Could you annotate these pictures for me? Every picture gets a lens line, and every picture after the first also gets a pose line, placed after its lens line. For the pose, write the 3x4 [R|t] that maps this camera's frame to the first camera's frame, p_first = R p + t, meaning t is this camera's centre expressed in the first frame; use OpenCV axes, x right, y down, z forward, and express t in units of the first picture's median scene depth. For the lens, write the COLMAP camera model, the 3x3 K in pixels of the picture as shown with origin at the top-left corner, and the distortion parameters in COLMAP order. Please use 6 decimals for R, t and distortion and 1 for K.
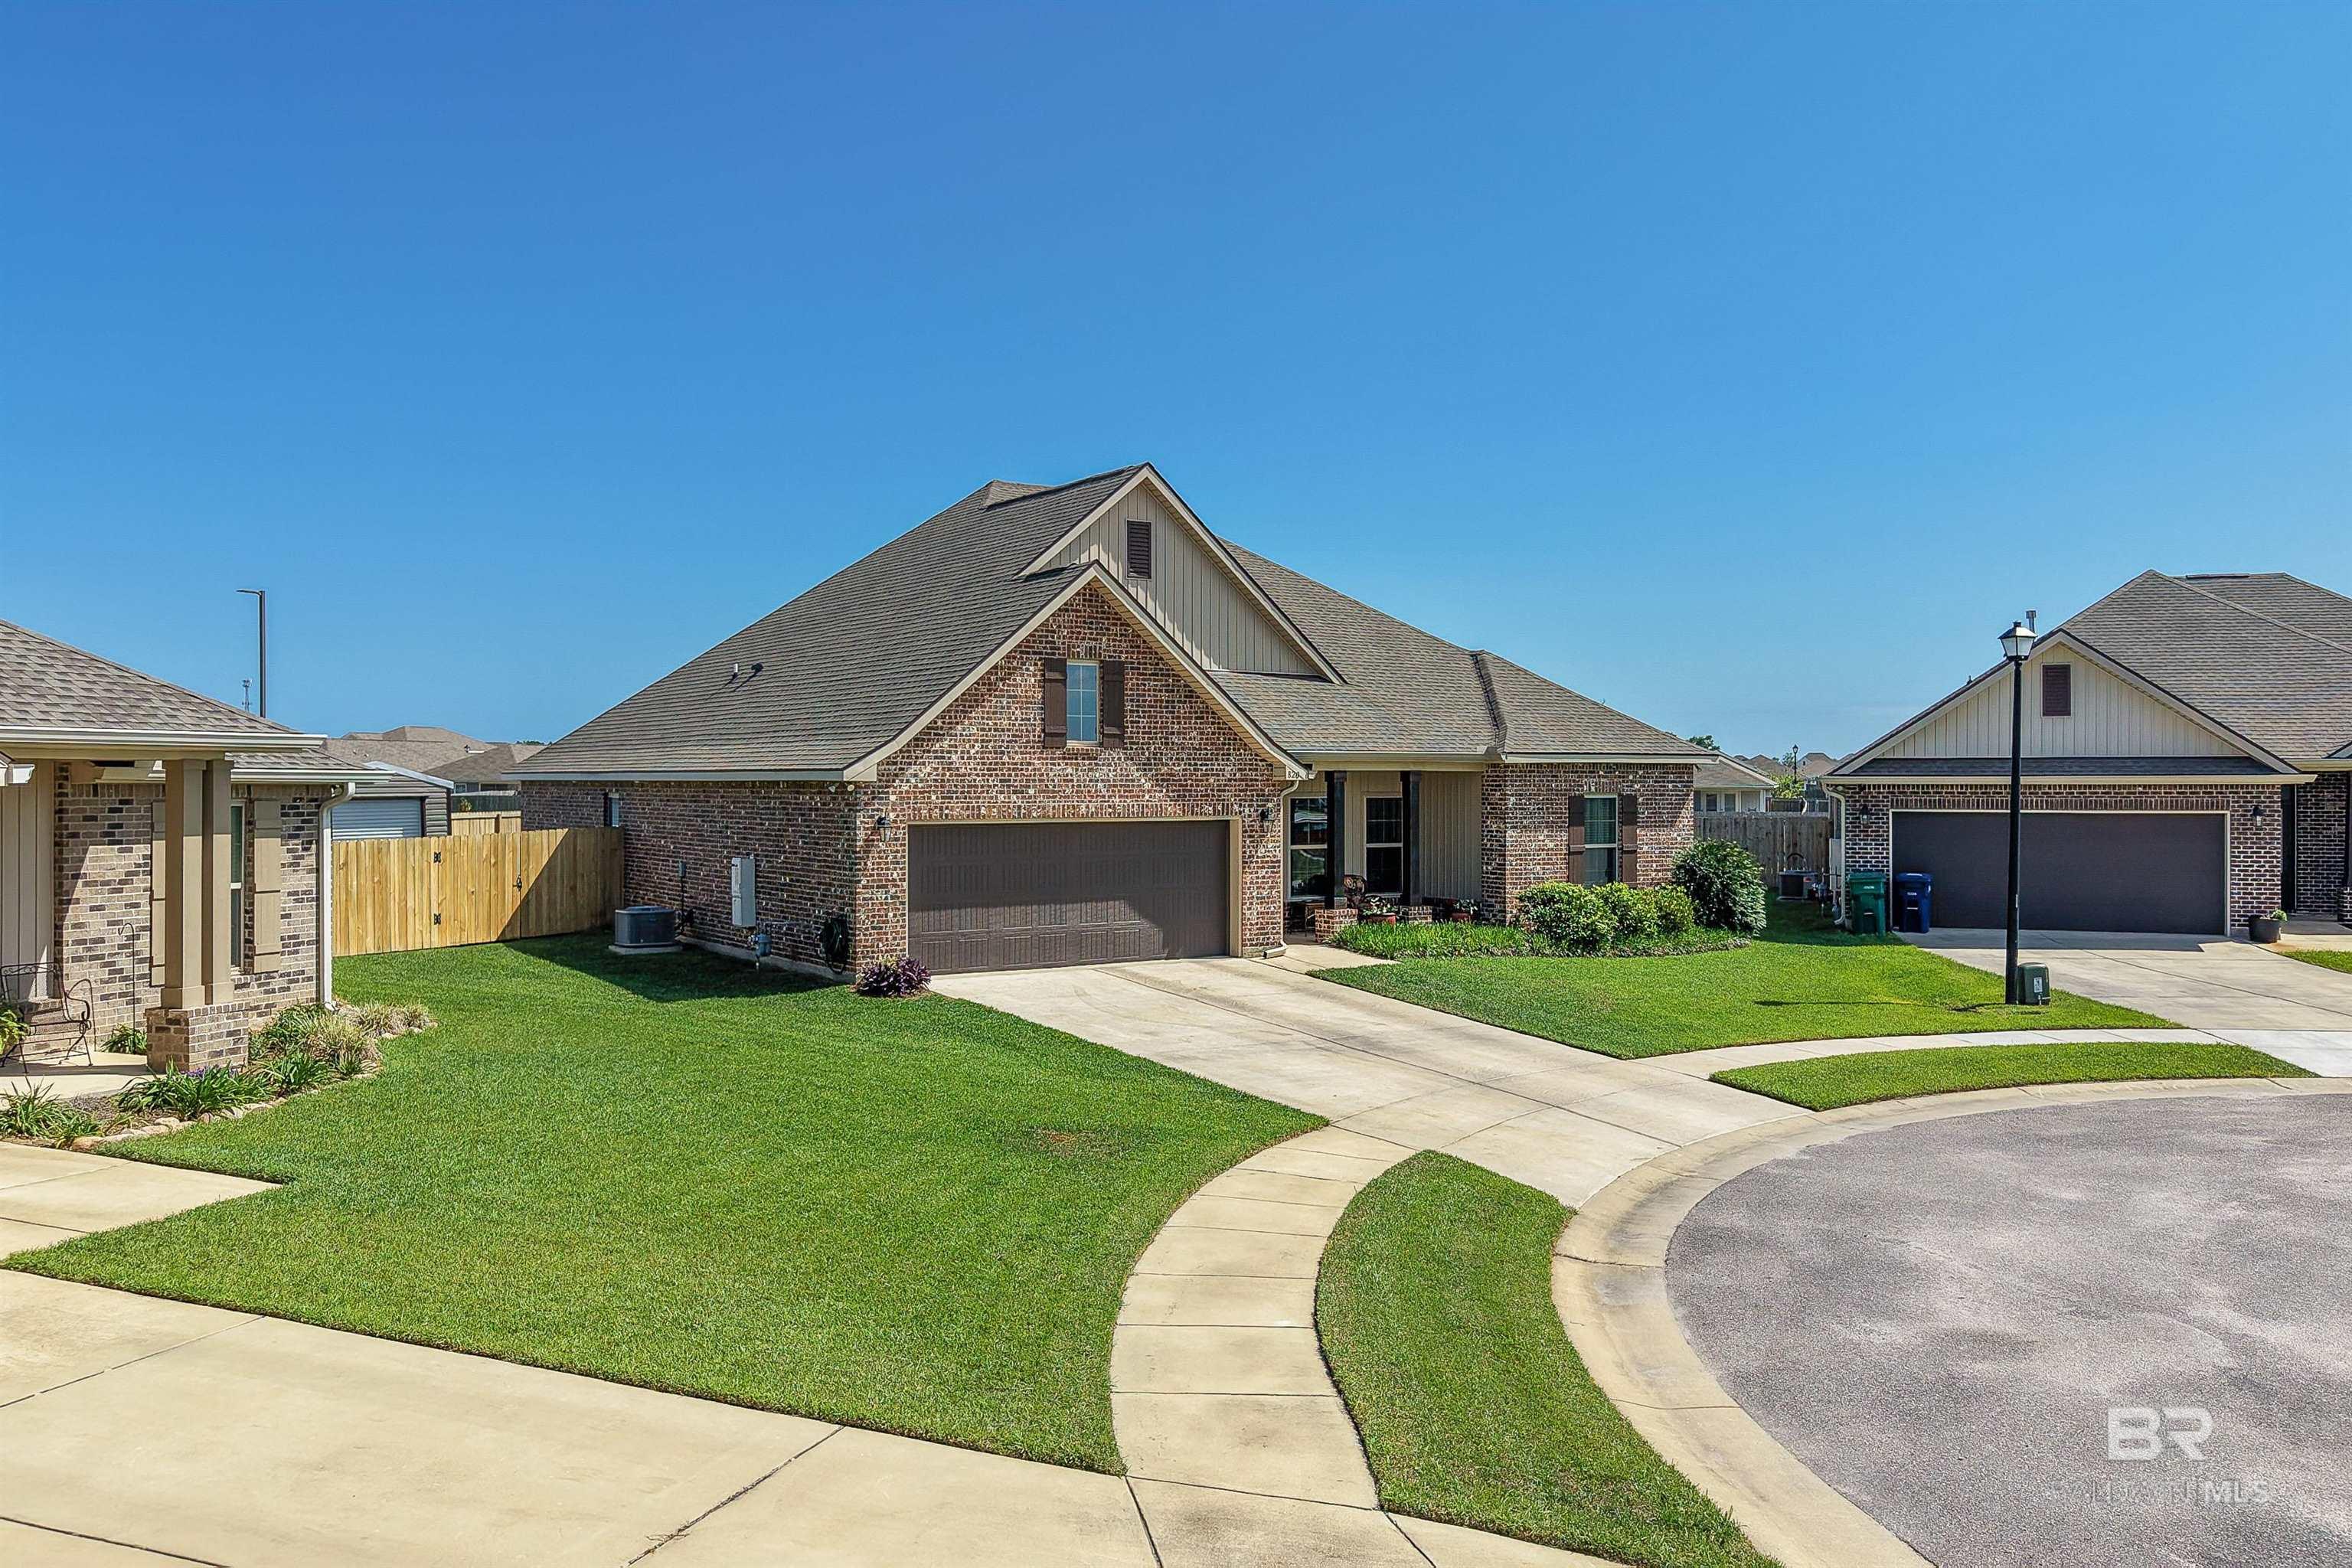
lens RADIAL K [[1805.5, 0, 1176.0], [0, 1805.5, 784.0], [0, 0, 1]] dist [0.064494, -0.093882]
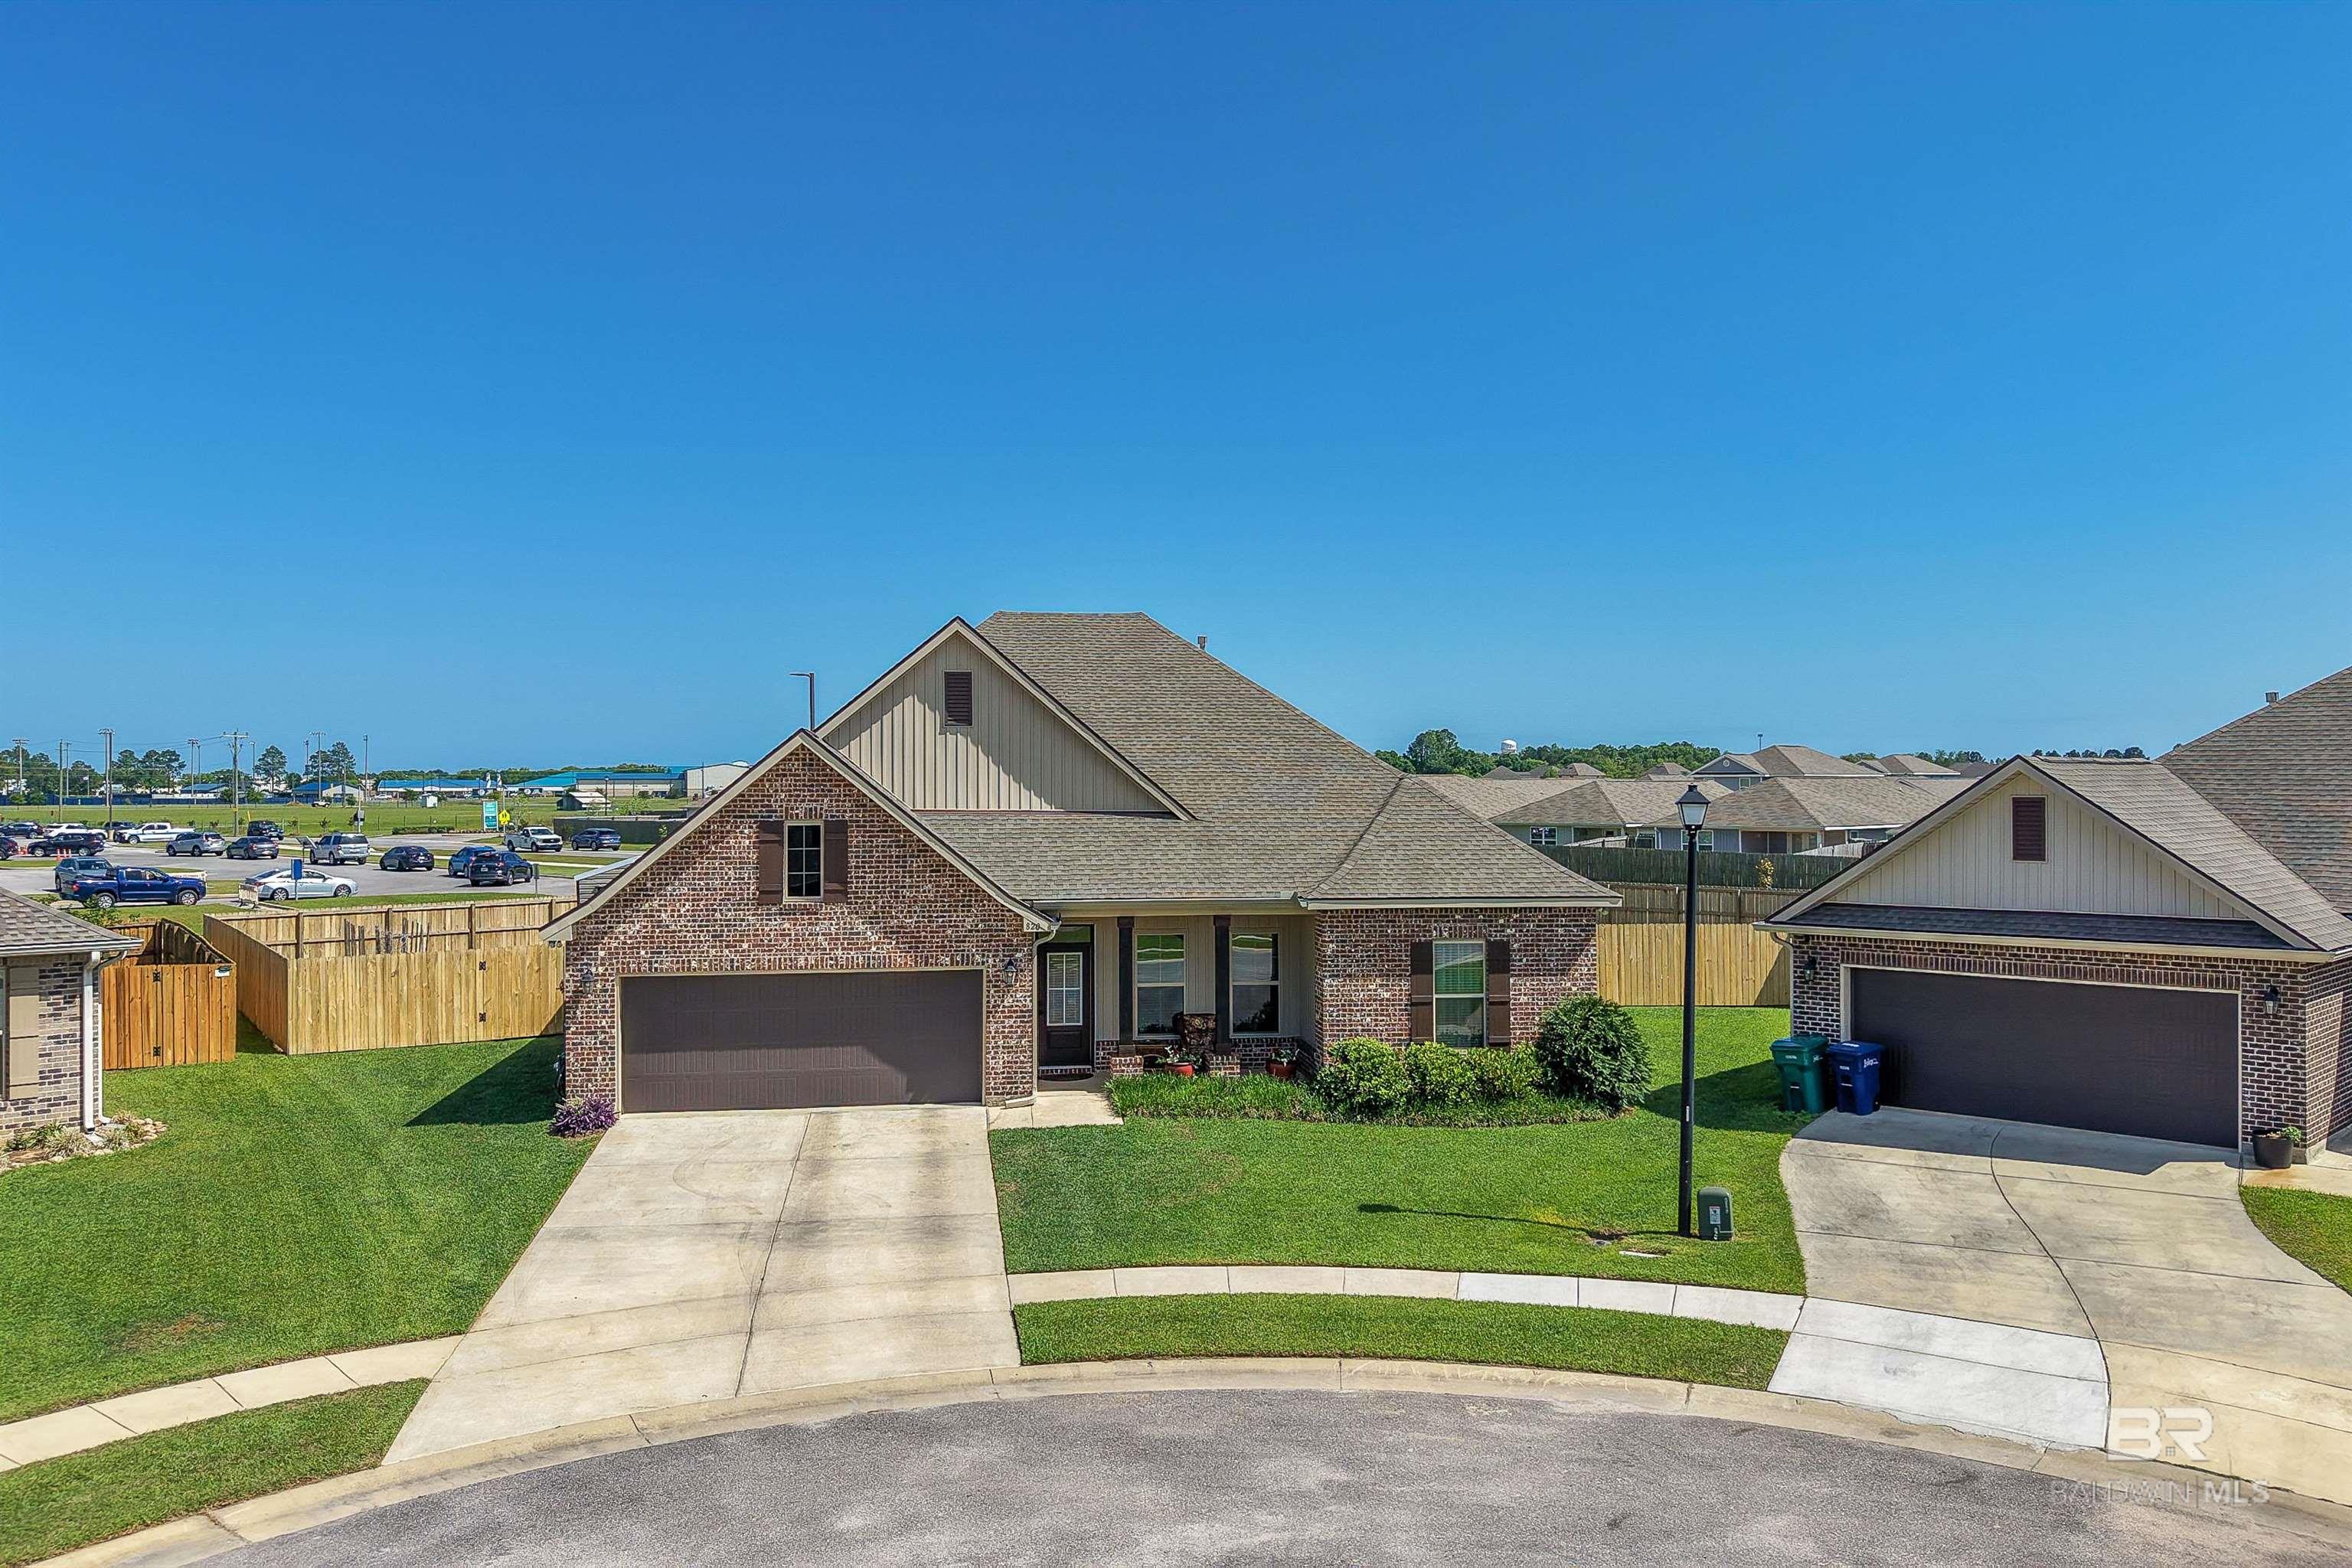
lens RADIAL K [[1805.5, 0, 1176.0], [0, 1805.5, 784.0], [0, 0, 1]] dist [0.064494, -0.093882]
pose [[0.900958, -0.003751, -0.433889, 0.585885], [0.003639, 0.999993, -0.001089, -0.084985], [0.433890, -0.000598, 0.900965, 0.128659]]
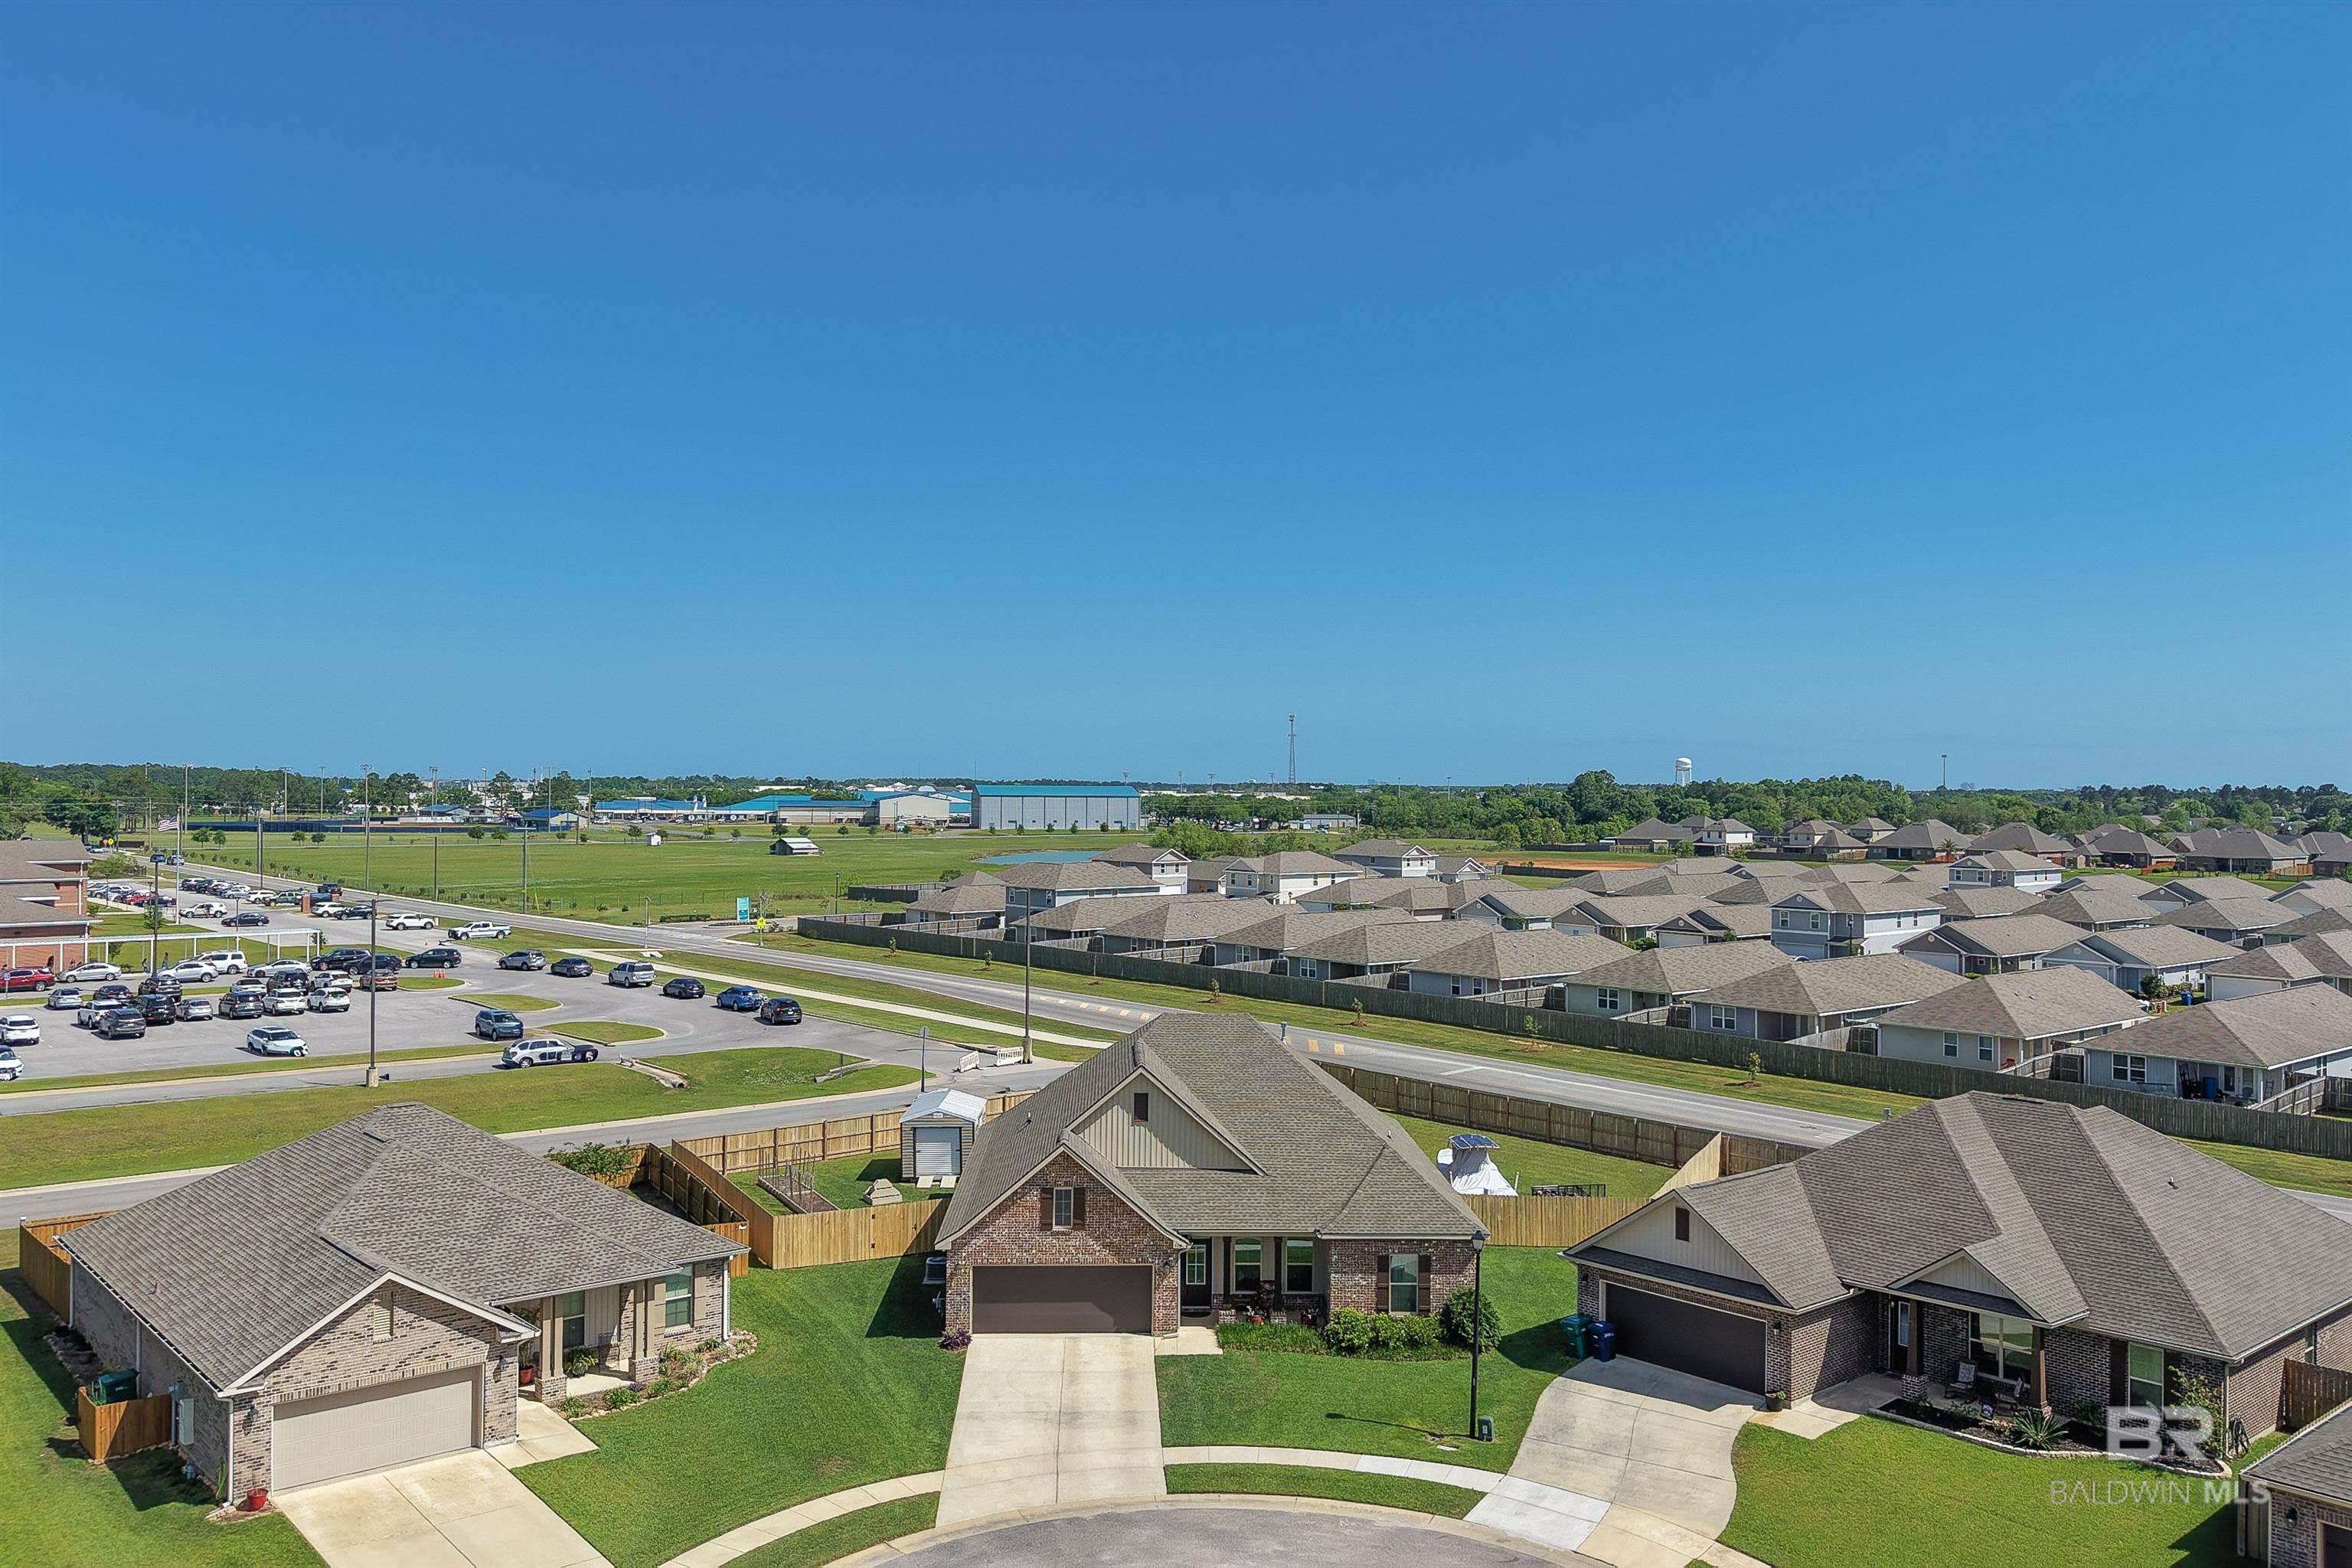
lens RADIAL K [[1805.5, 0, 1176.0], [0, 1805.5, 784.0], [0, 0, 1]] dist [0.064494, -0.093882]
pose [[0.855351, 0.002210, -0.518043, 1.103505], [-0.005165, 0.999978, -0.004261, -0.508094], [0.518022, 0.006320, 0.855344, -0.704198]]
